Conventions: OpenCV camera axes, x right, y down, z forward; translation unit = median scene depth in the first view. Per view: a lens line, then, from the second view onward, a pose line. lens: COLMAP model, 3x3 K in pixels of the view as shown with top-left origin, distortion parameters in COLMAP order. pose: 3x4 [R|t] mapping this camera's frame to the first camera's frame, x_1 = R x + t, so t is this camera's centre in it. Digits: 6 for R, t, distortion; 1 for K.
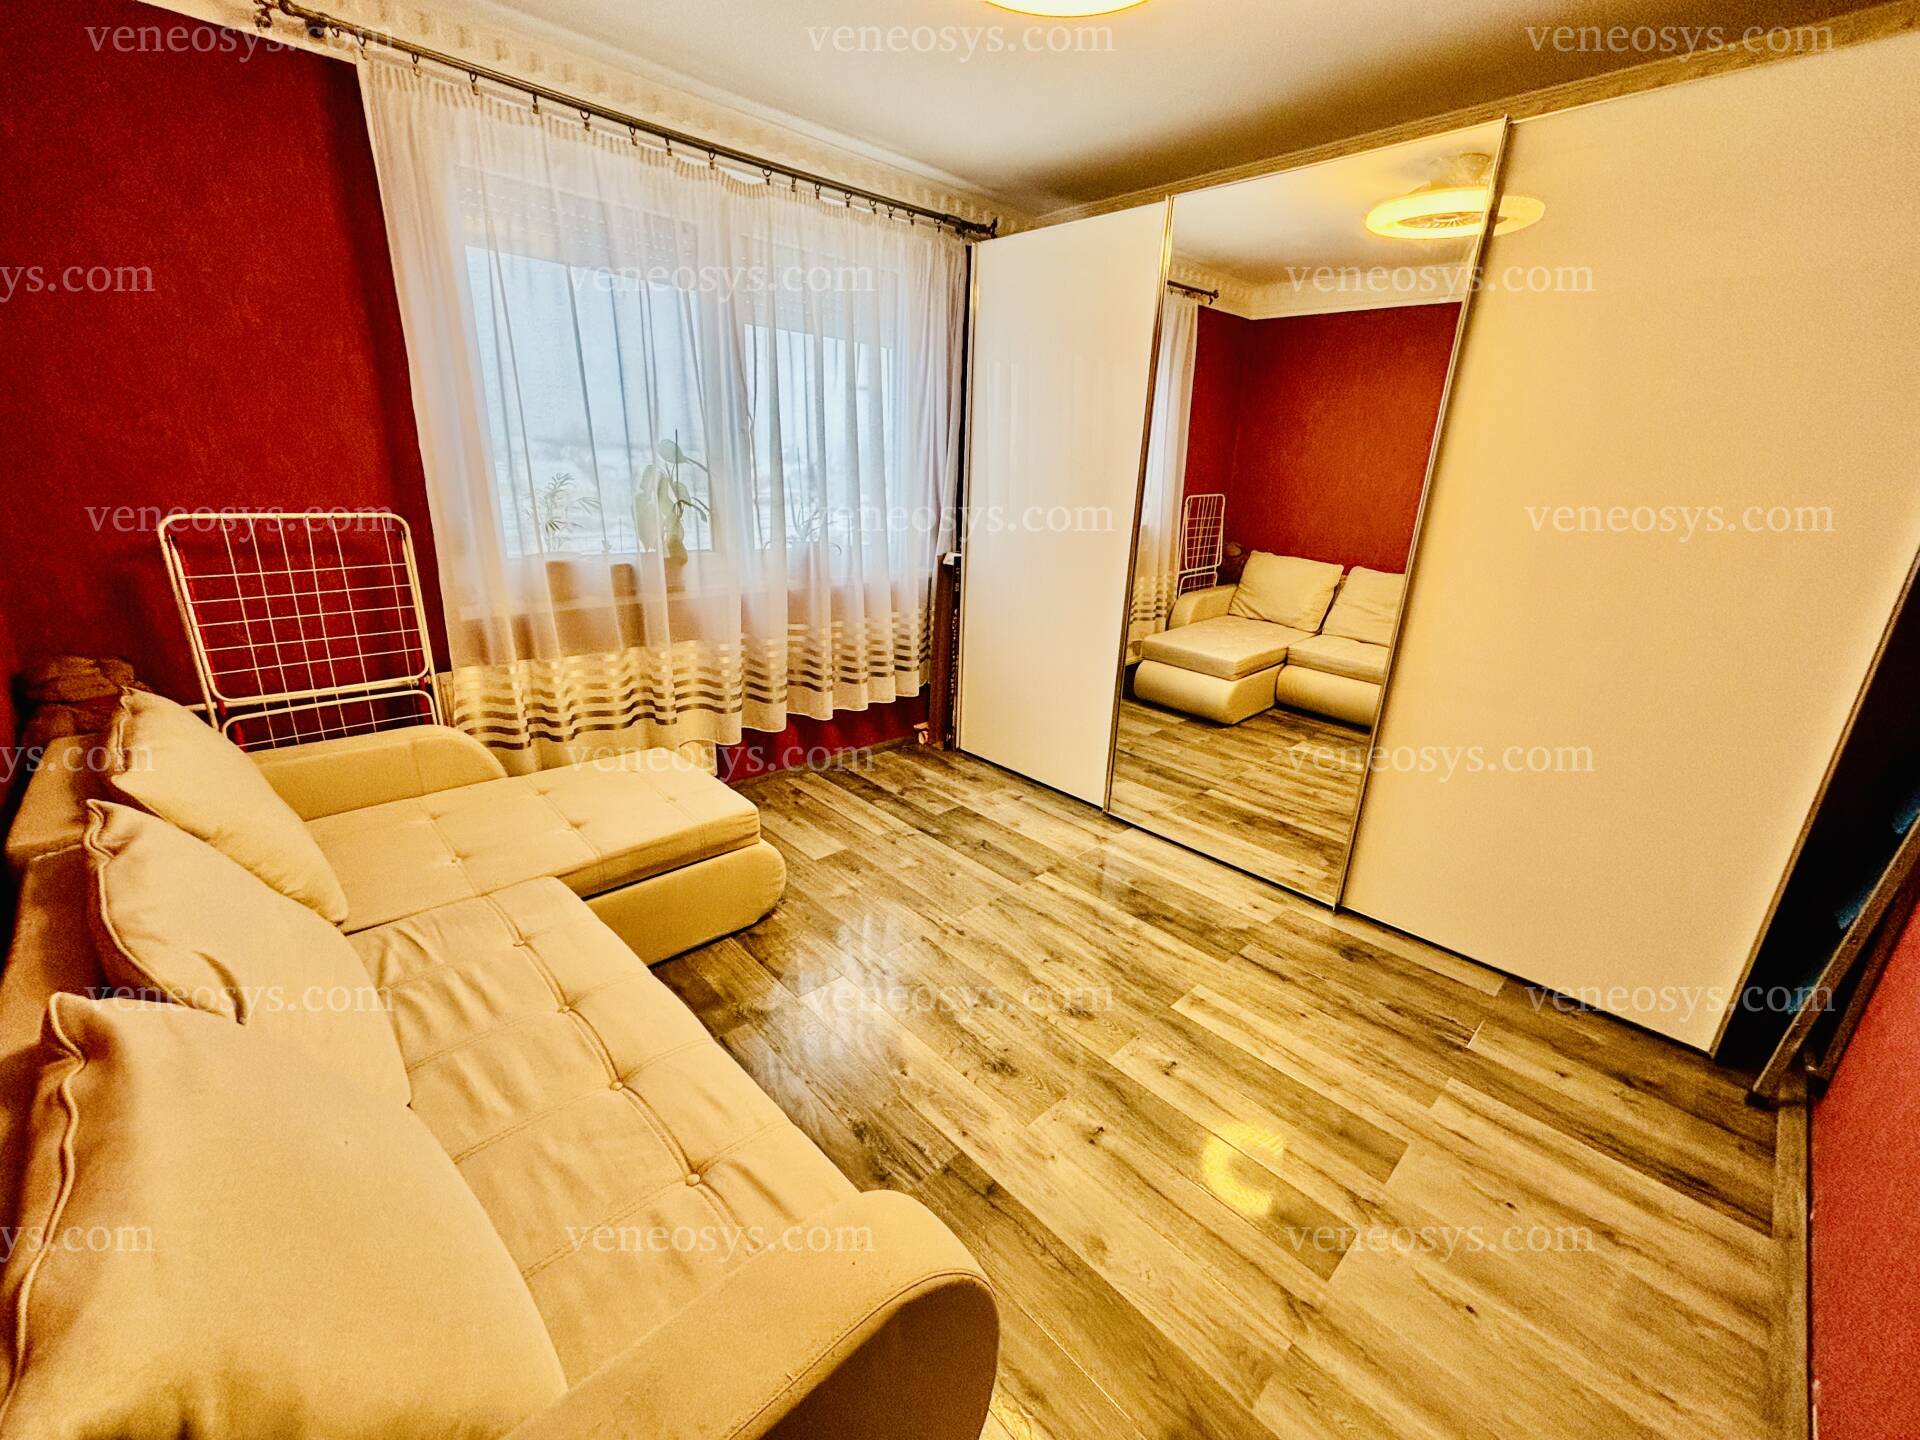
lens RADIAL K [[777.1, 0, 952.0], [0, 777.1, 718.6], [0, 0, 1]] dist [0.003001, 0.000515]
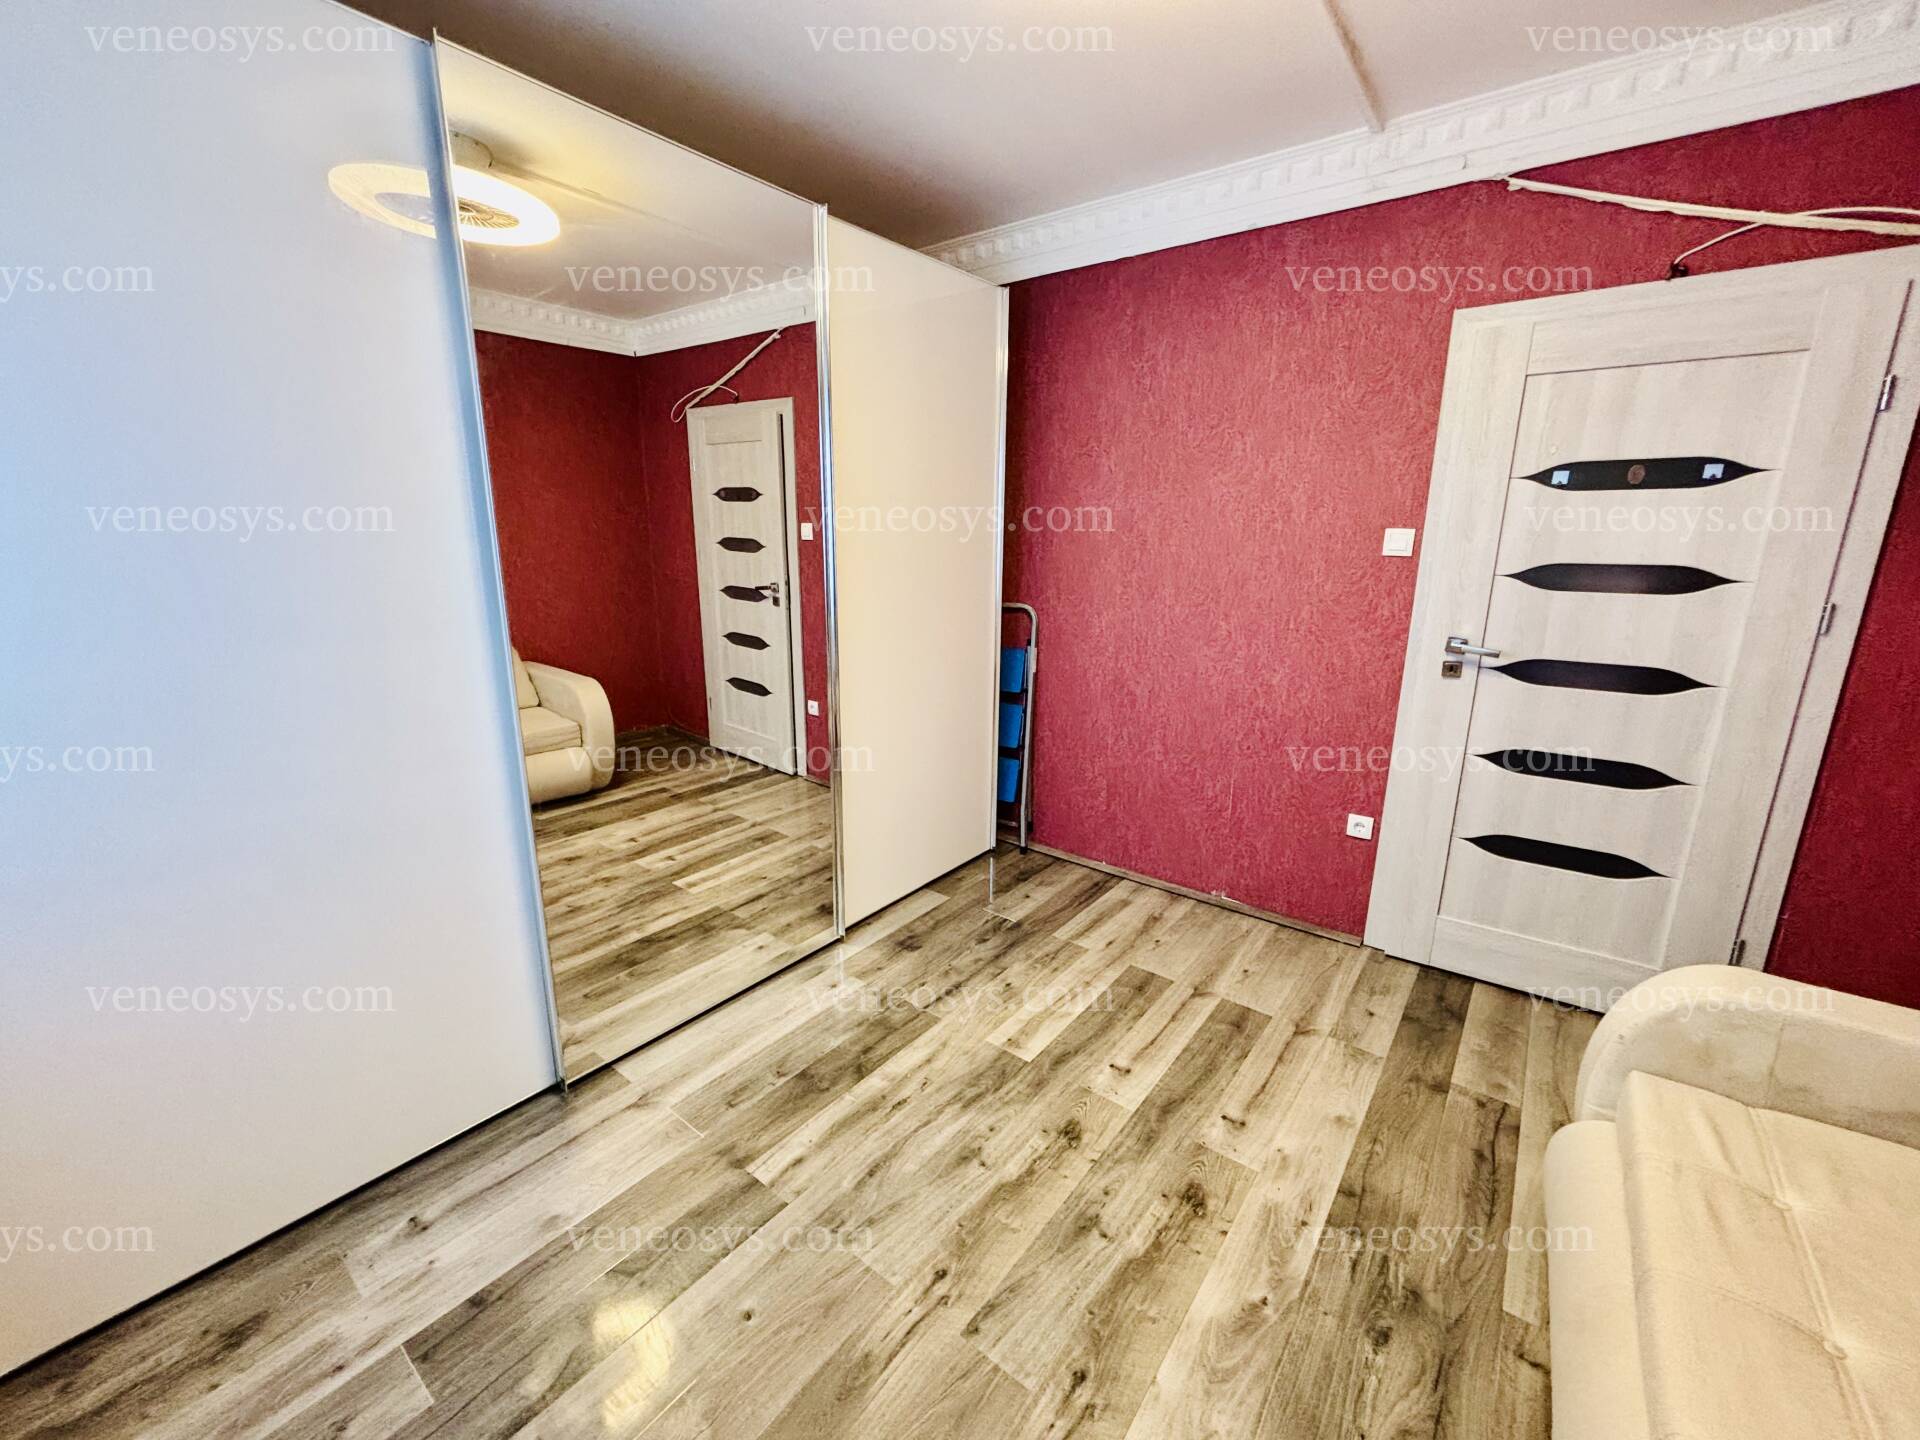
lens RADIAL K [[777.1, 0, 971.7], [0, 777.1, 708.4], [0, 0, 1]] dist [0.003001, 0.000515]
pose [[-0.160464, -0.264231, 0.951017, -0.475956], [0.295766, 0.906357, 0.301727, -0.319503], [-0.941687, 0.329695, -0.067287, 0.903502]]
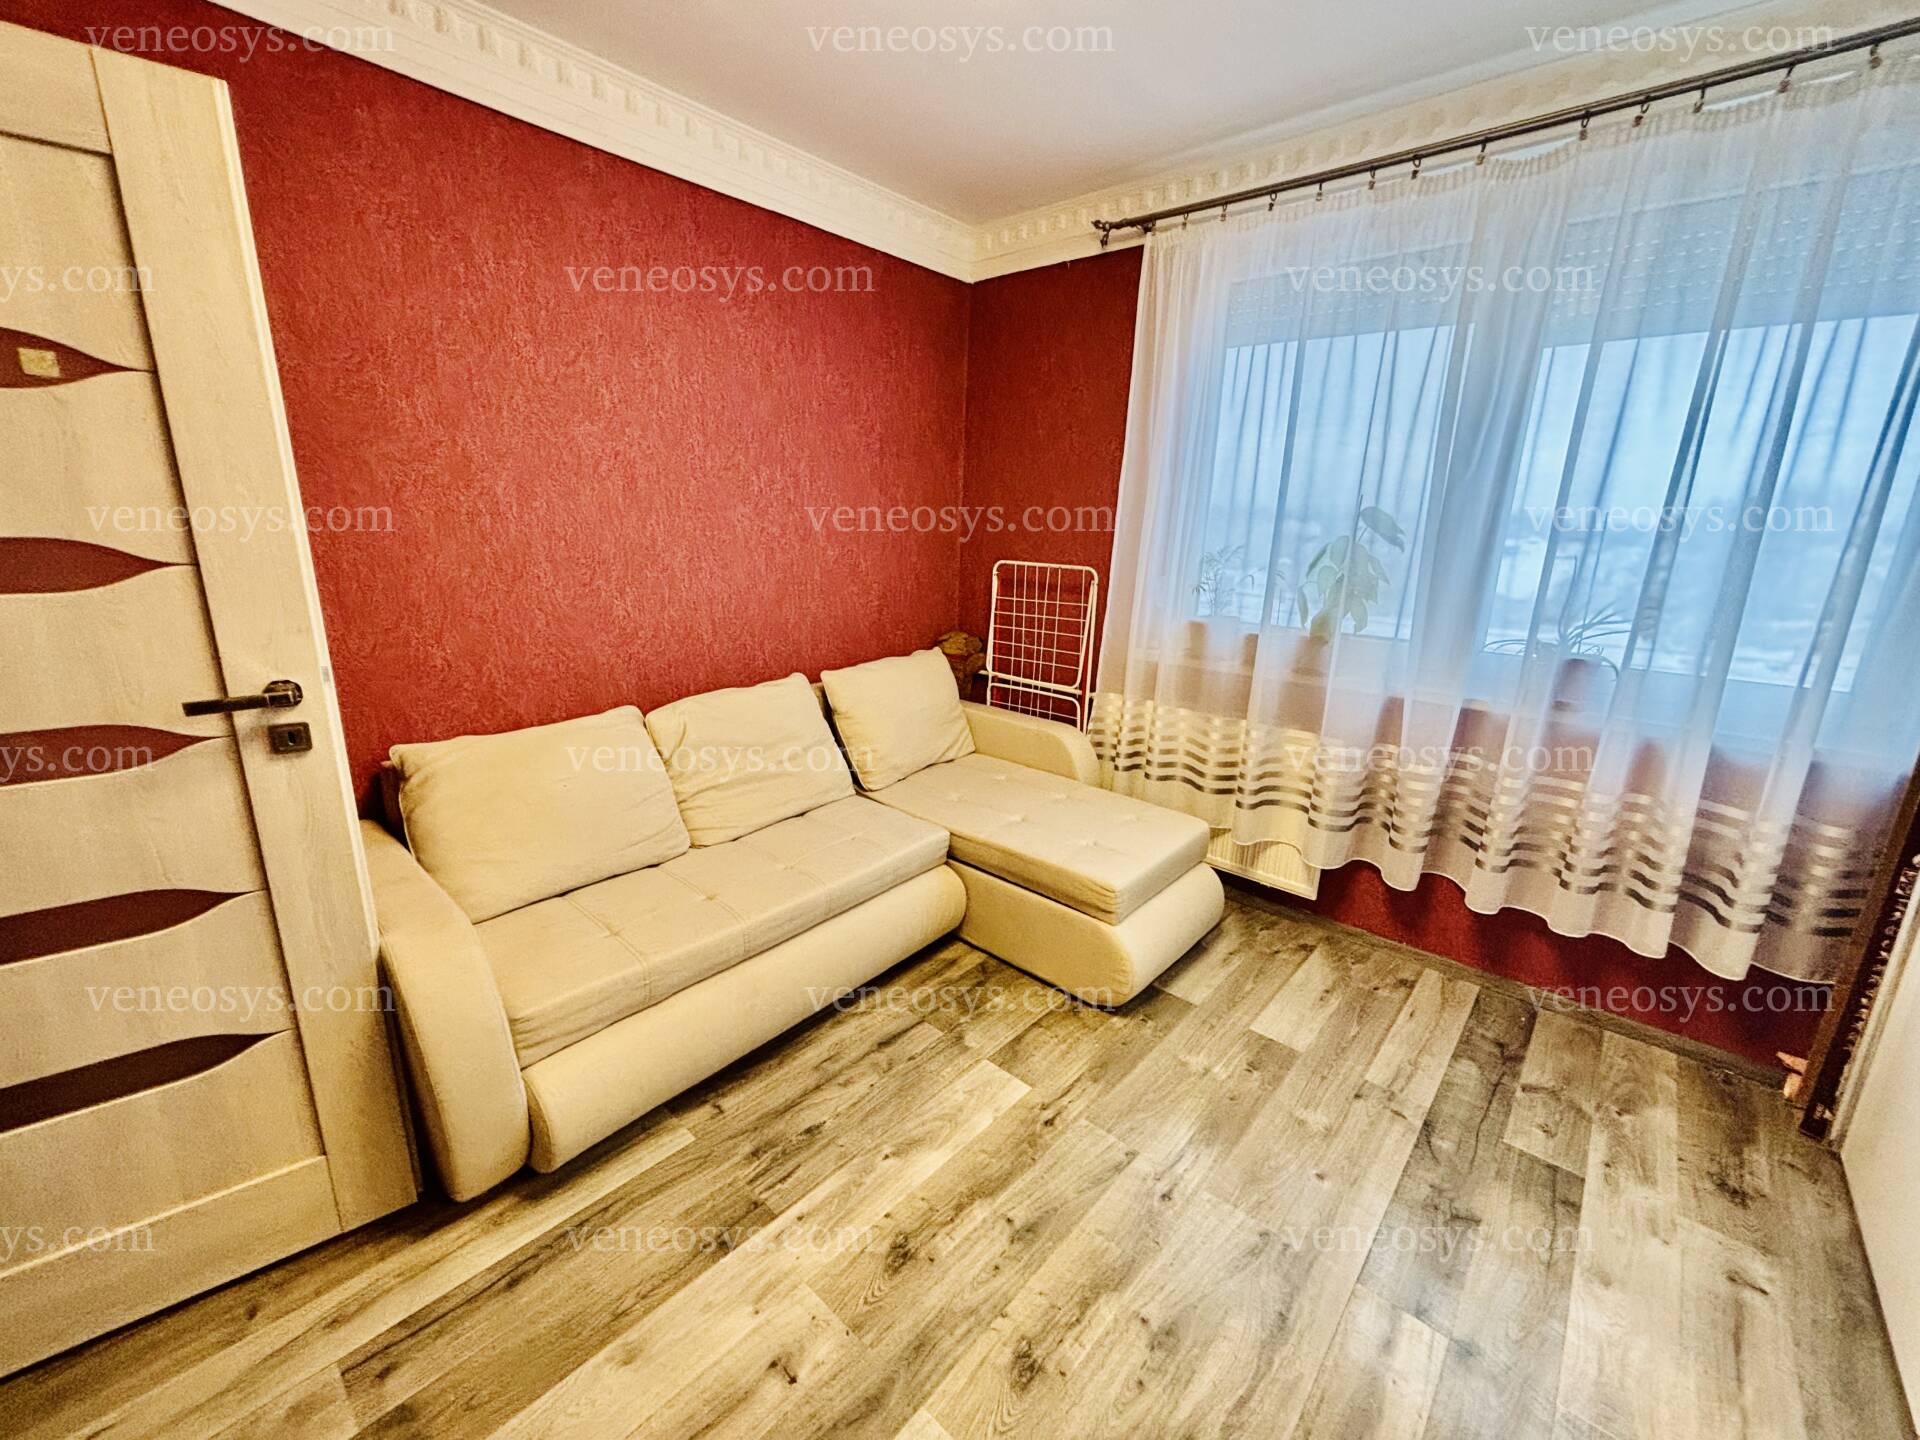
lens RADIAL K [[777.1, 0, 966.8], [0, 777.1, 720.7], [0, 0, 1]] dist [0.003001, 0.000515]
pose [[0.089180, 0.220556, -0.971289, 0.581398], [-0.335203, 0.924936, 0.179254, -0.175216], [0.937916, 0.309593, 0.156417, 0.626857]]
